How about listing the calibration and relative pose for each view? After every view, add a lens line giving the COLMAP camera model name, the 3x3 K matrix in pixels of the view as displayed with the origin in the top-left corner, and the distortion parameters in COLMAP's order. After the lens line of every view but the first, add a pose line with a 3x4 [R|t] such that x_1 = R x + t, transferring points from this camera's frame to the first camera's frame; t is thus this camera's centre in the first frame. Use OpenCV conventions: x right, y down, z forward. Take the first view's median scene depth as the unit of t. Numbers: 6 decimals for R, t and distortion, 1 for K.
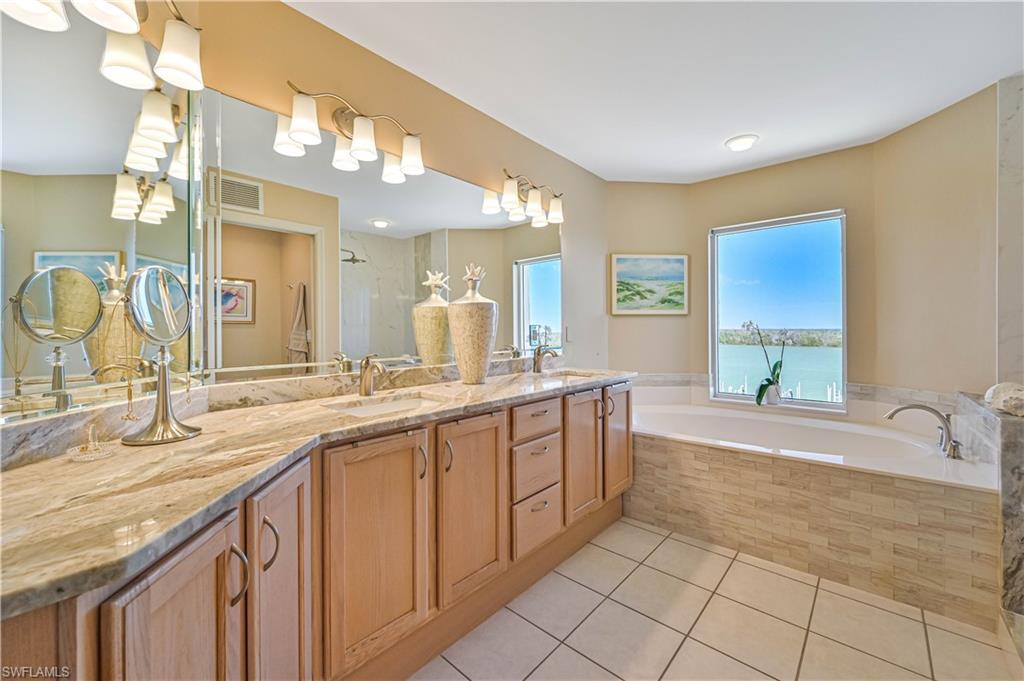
lens RADIAL K [[403.9, 0, 509.9], [0, 403.9, 333.1], [0, 0, 1]] dist [-0.001206, -0.000117]
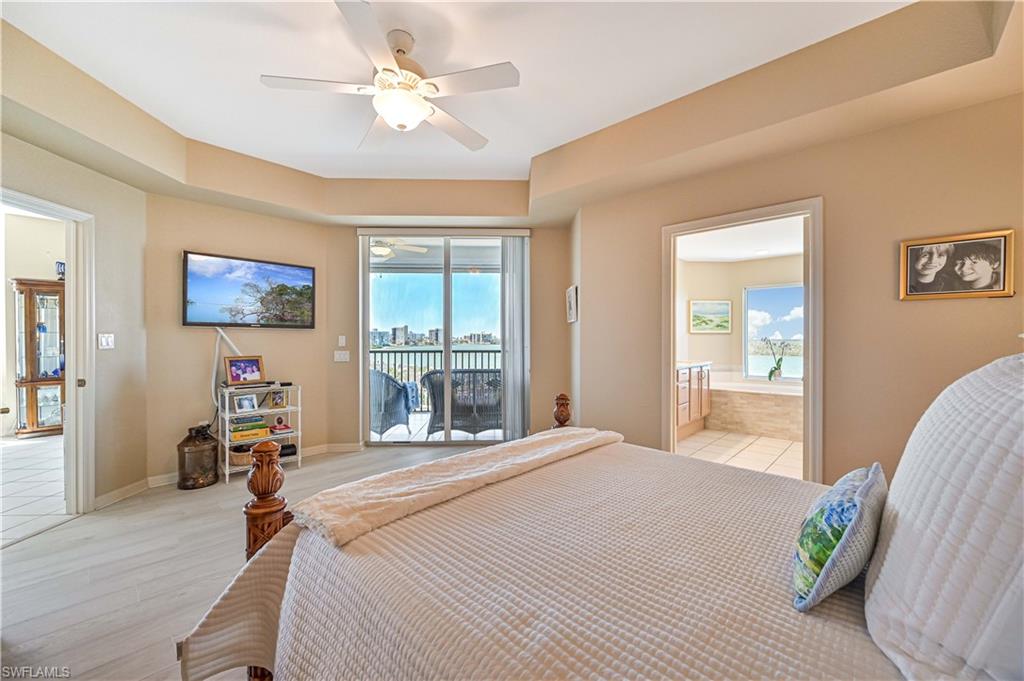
lens RADIAL K [[403.9, 0, 512.2], [0, 403.9, 340.2], [0, 0, 1]] dist [-0.001206, -0.000117]
pose [[0.999715, 0.004977, -0.023330, -0.572541], [-0.005132, 0.999965, -0.006553, 0.003881], [0.023297, 0.006670, 0.999706, -0.961576]]
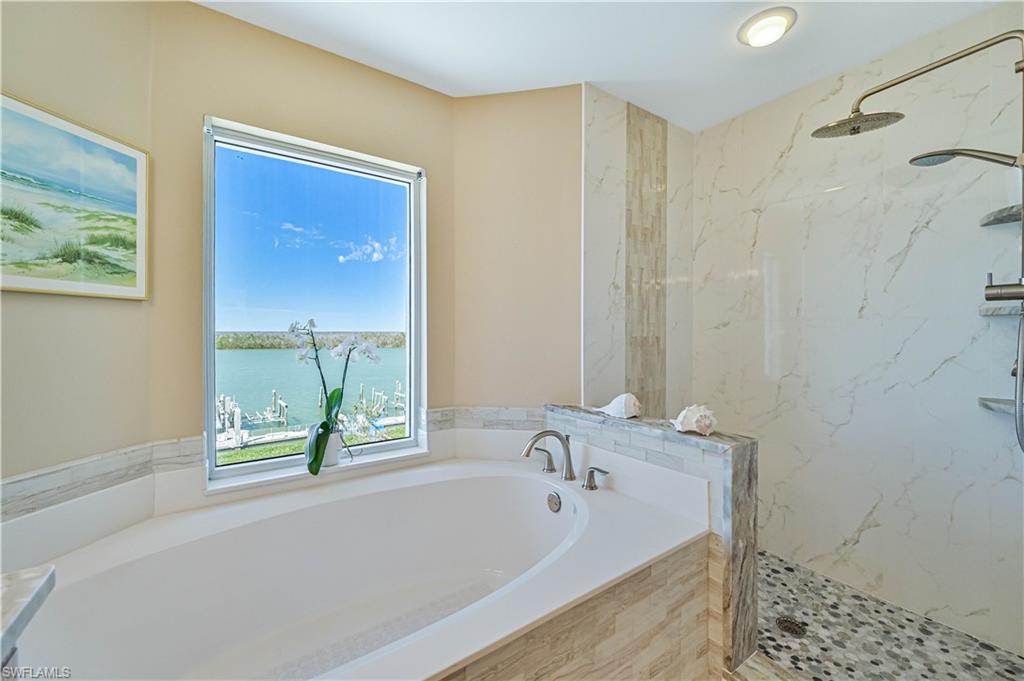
lens RADIAL K [[403.9, 0, 511.7], [0, 403.9, 338.2], [0, 0, 1]] dist [-0.001206, -0.000117]
pose [[0.220615, 0.000526, 0.975361, 0.137988], [0.006654, 0.999976, -0.002044, -0.004293], [-0.975338, 0.006941, 0.220606, 0.611394]]
